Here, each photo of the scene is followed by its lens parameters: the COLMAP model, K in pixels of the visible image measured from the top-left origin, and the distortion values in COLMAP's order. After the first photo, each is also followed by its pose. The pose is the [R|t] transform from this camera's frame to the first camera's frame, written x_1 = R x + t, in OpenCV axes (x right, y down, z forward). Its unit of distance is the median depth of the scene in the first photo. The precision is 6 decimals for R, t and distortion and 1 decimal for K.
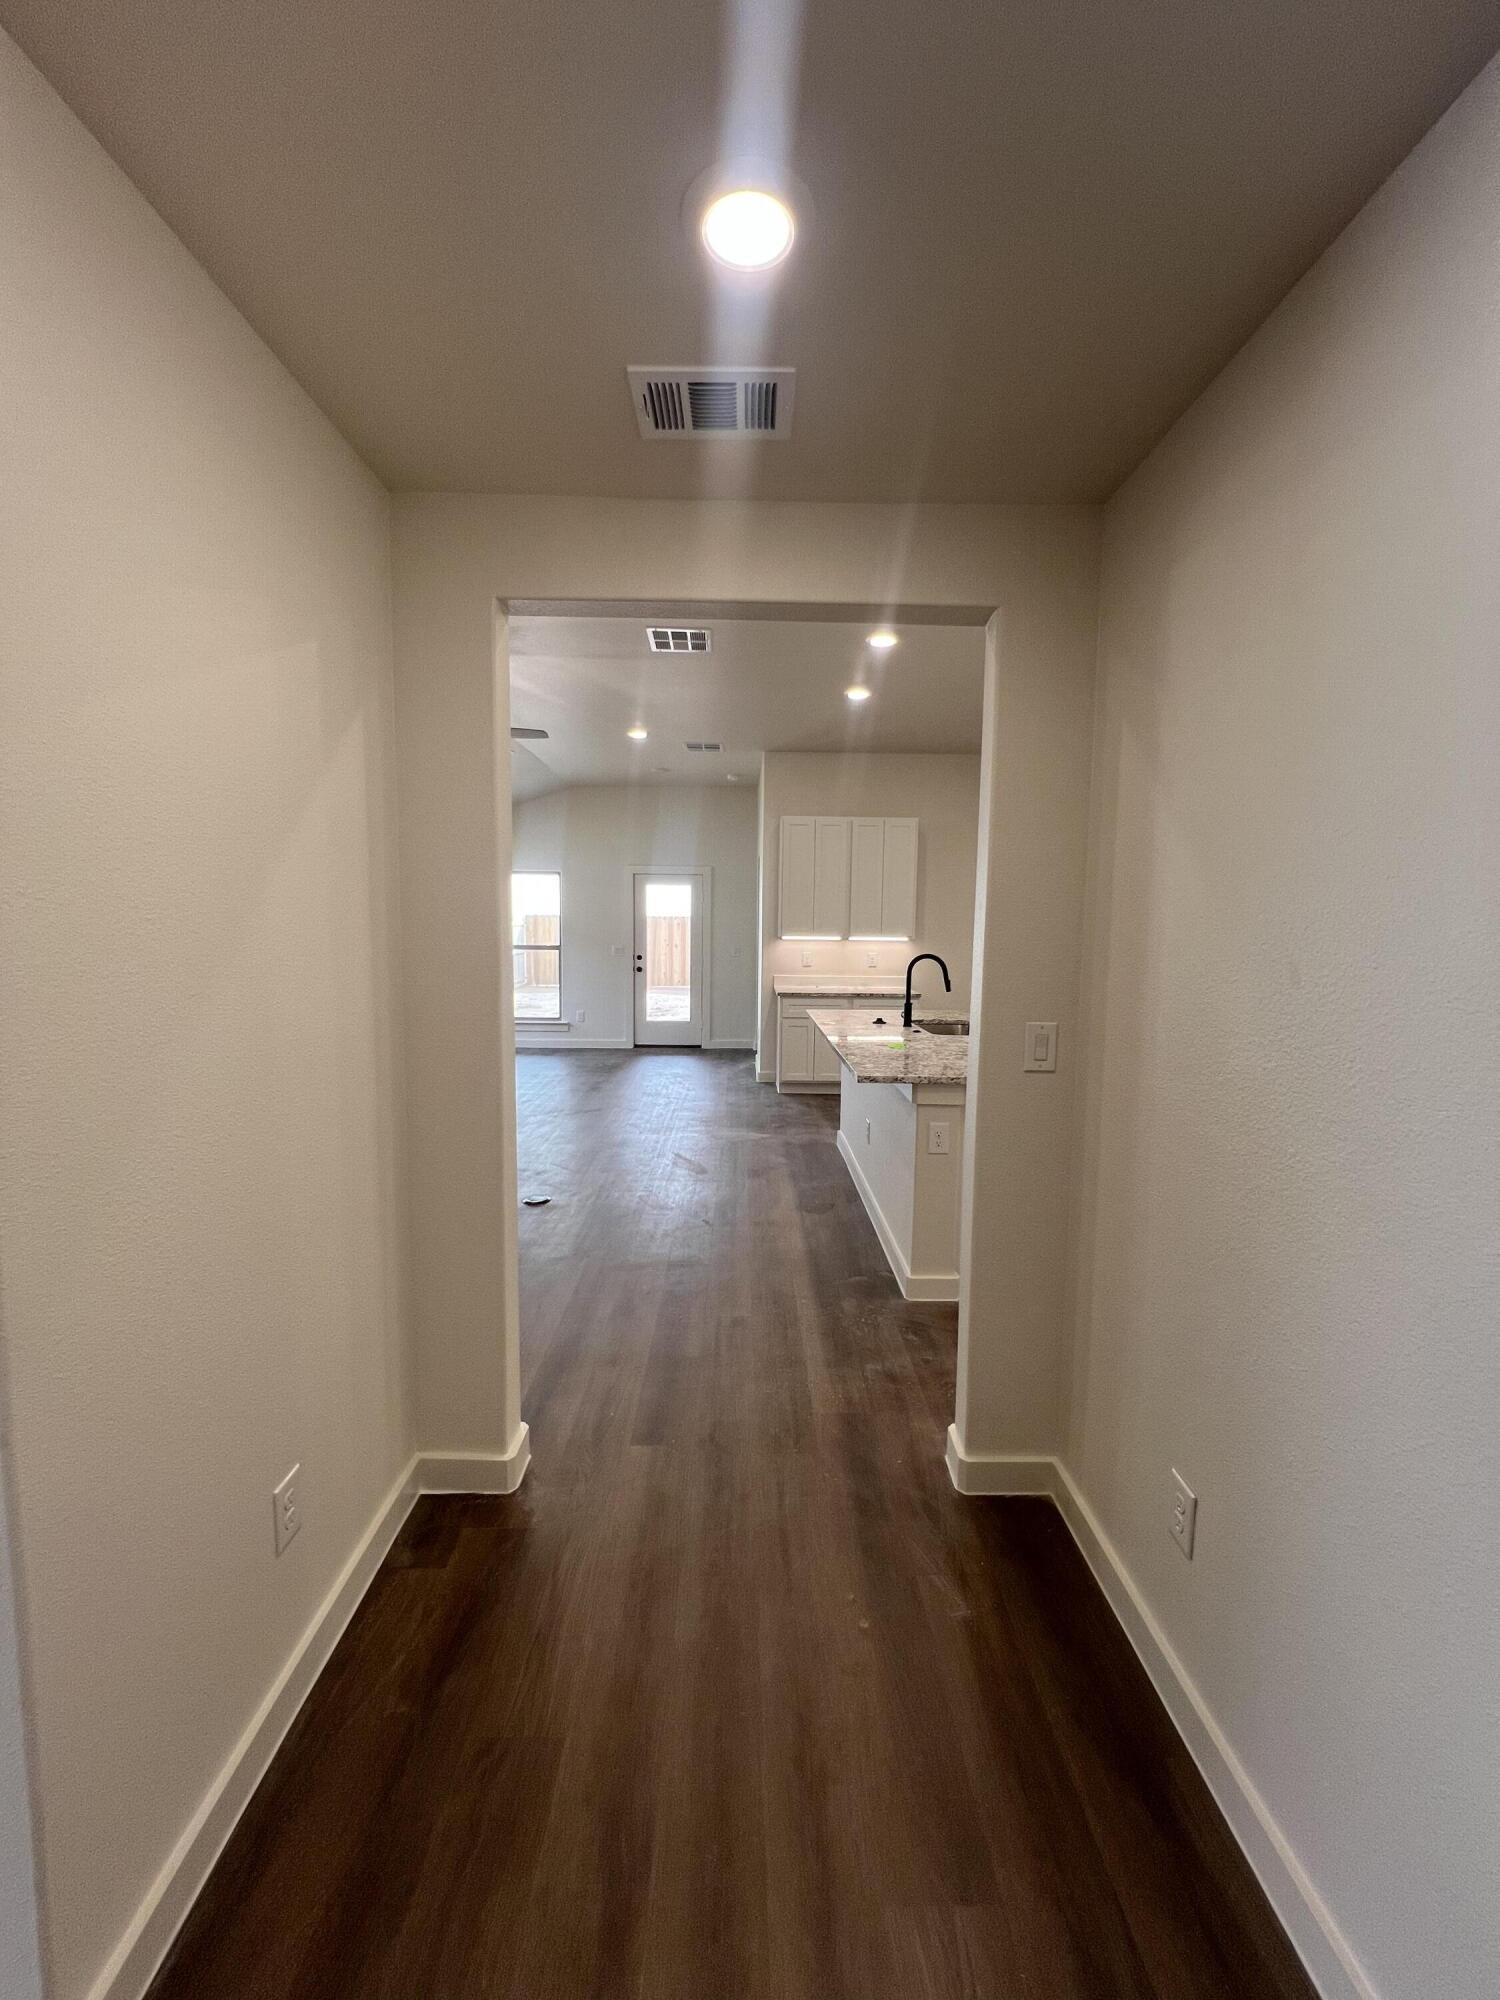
lens RADIAL K [[803.4, 0, 750.0], [0, 803.4, 1000.0], [0, 0, 1]] dist [-0.000775, -0.000146]
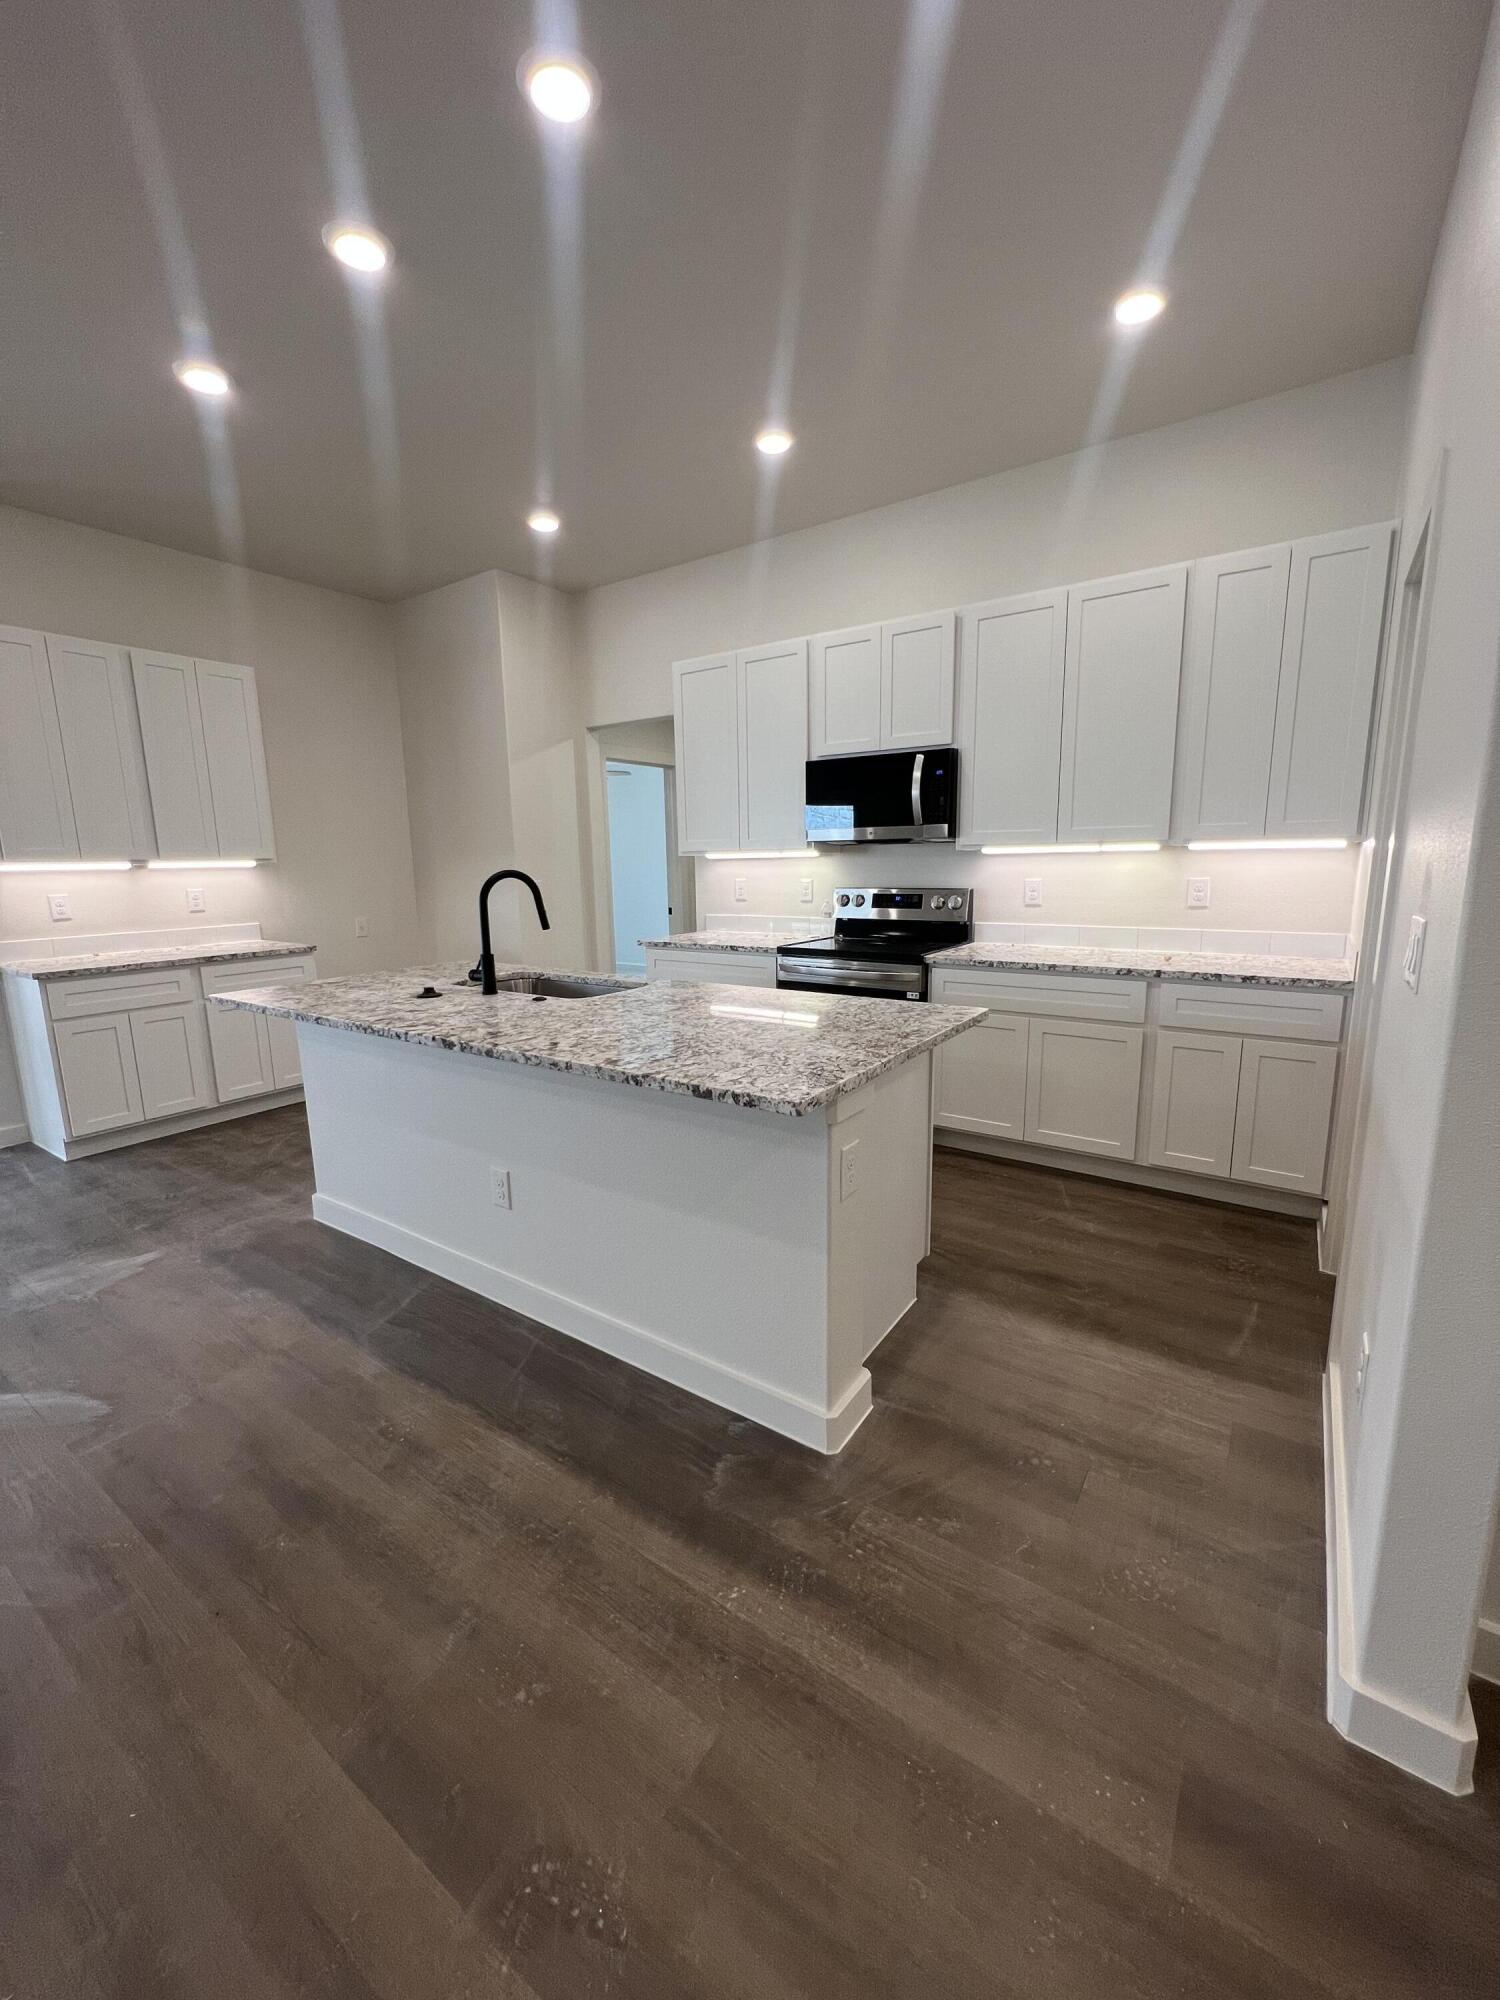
lens RADIAL K [[799.8, 0, 752.5], [0, 799.8, 998.5], [0, 0, 1]] dist [-0.000126, -0.000519]
pose [[0.575783, -0.164011, 0.800983, -0.127300], [0.099535, 0.986448, 0.130437, -0.016438], [-0.811521, 0.004622, 0.584305, 0.369234]]
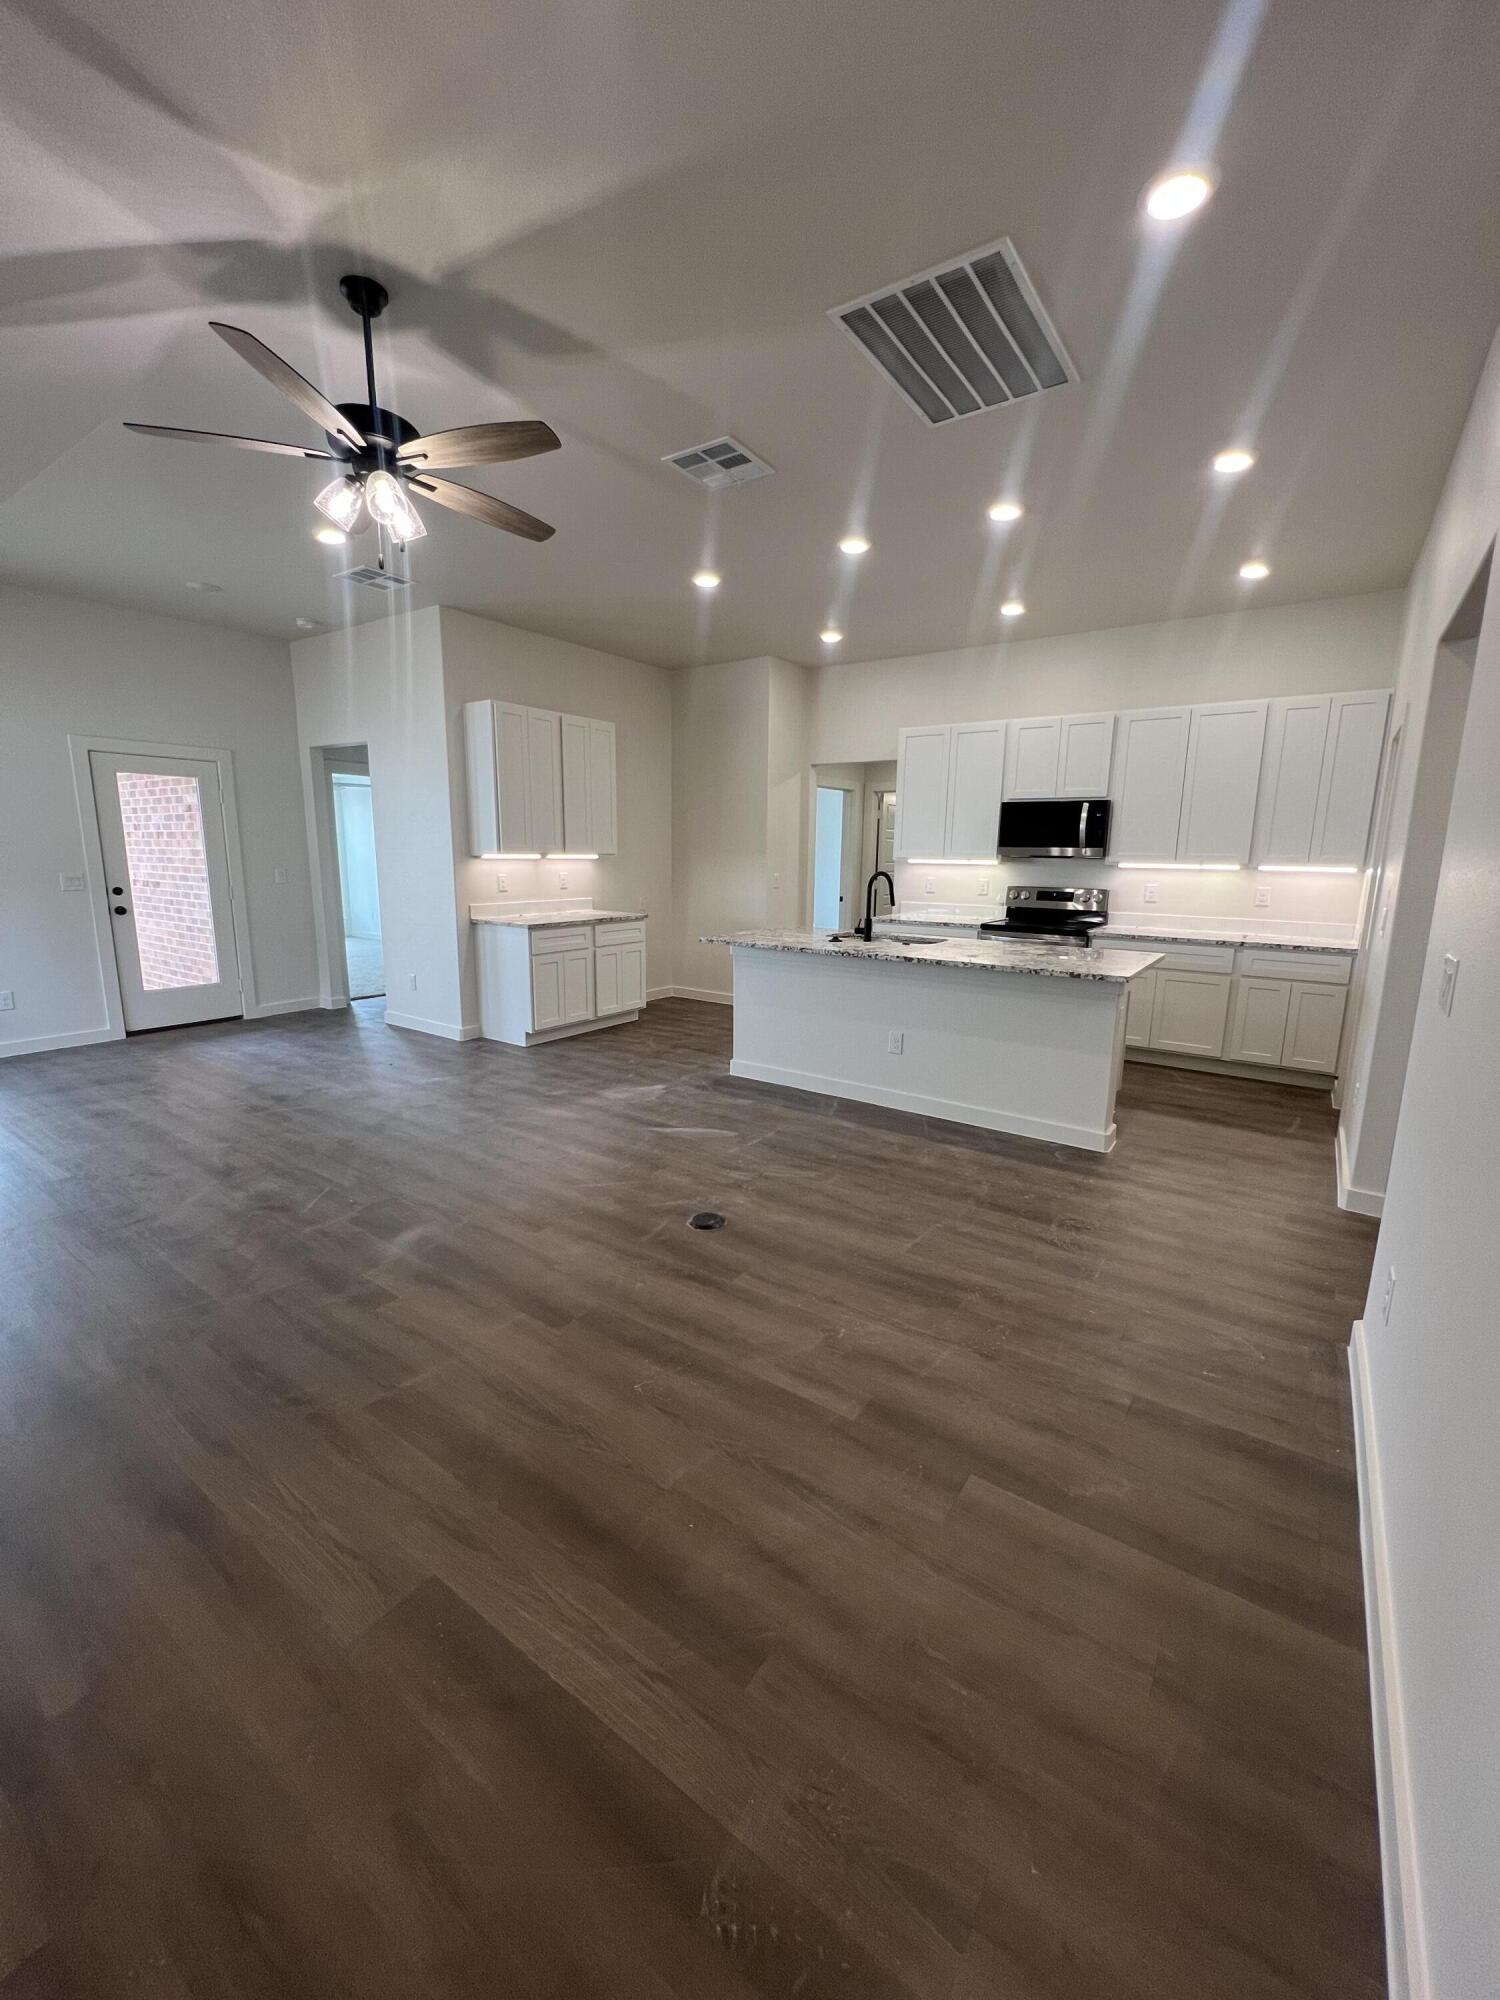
lens RADIAL K [[803.4, 0, 750.0], [0, 803.4, 1000.0], [0, 0, 1]] dist [-0.000775, -0.000146]
pose [[0.582047, -0.154265, 0.798388, -0.562499], [0.068418, 0.987649, 0.140955, -0.037649], [-0.810271, -0.027418, 0.585413, 0.378417]]
